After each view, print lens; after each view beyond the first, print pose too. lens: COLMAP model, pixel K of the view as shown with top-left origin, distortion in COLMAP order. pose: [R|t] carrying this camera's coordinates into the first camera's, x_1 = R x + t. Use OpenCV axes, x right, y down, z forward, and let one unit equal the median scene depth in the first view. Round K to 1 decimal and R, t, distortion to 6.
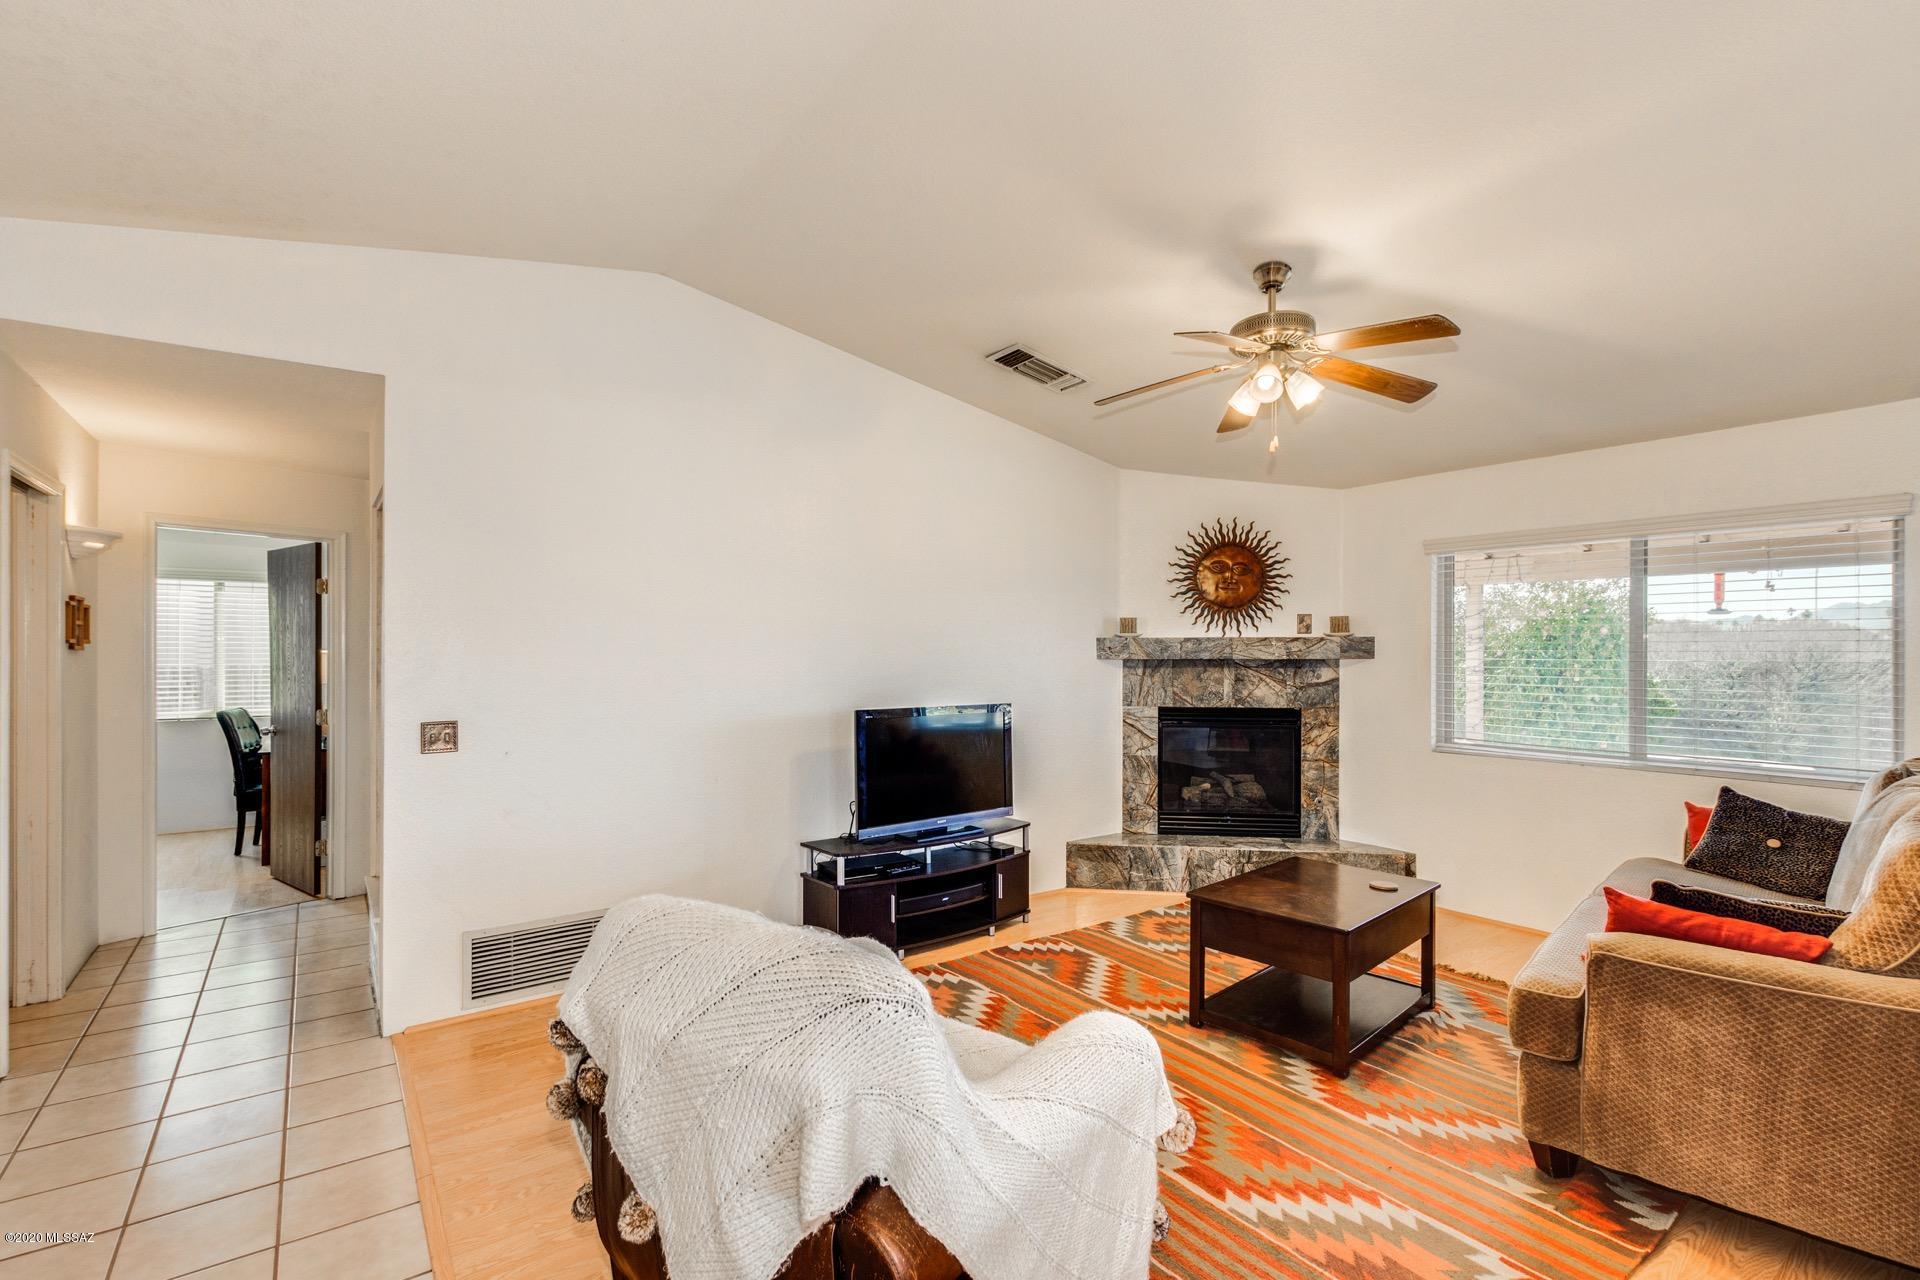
lens RADIAL K [[879.4, 0, 954.9], [0, 879.4, 649.0], [0, 0, 1]] dist [0.002172, 0.000077]
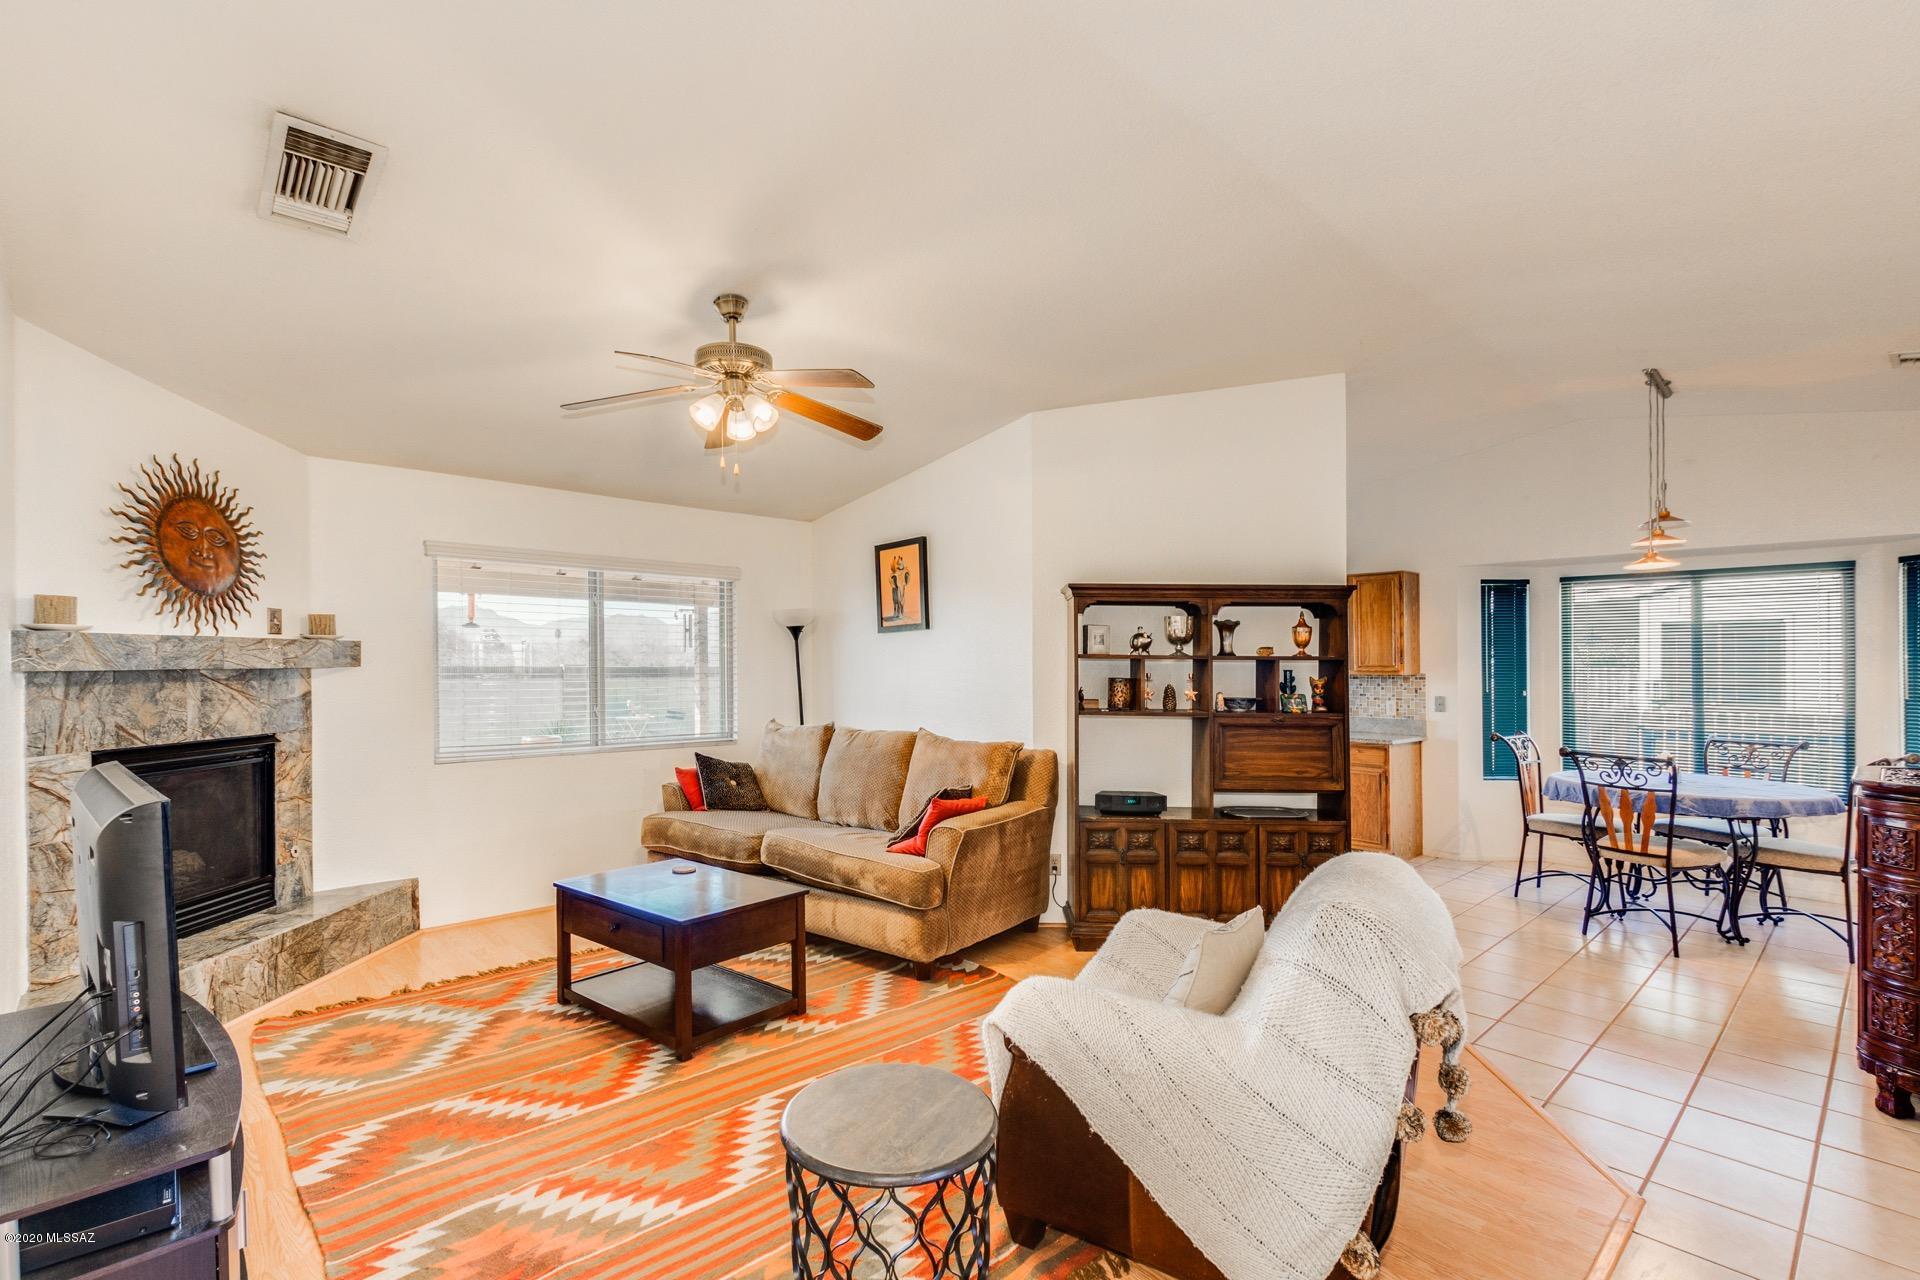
lens RADIAL K [[879.4, 0, 954.9], [0, 879.4, 649.0], [0, 0, 1]] dist [0.002172, 0.000077]
pose [[-0.127231, 0.013478, 0.991782, -0.428912], [-0.008393, 0.999857, -0.014664, 0.001363], [-0.991838, -0.010190, -0.127100, 0.515182]]
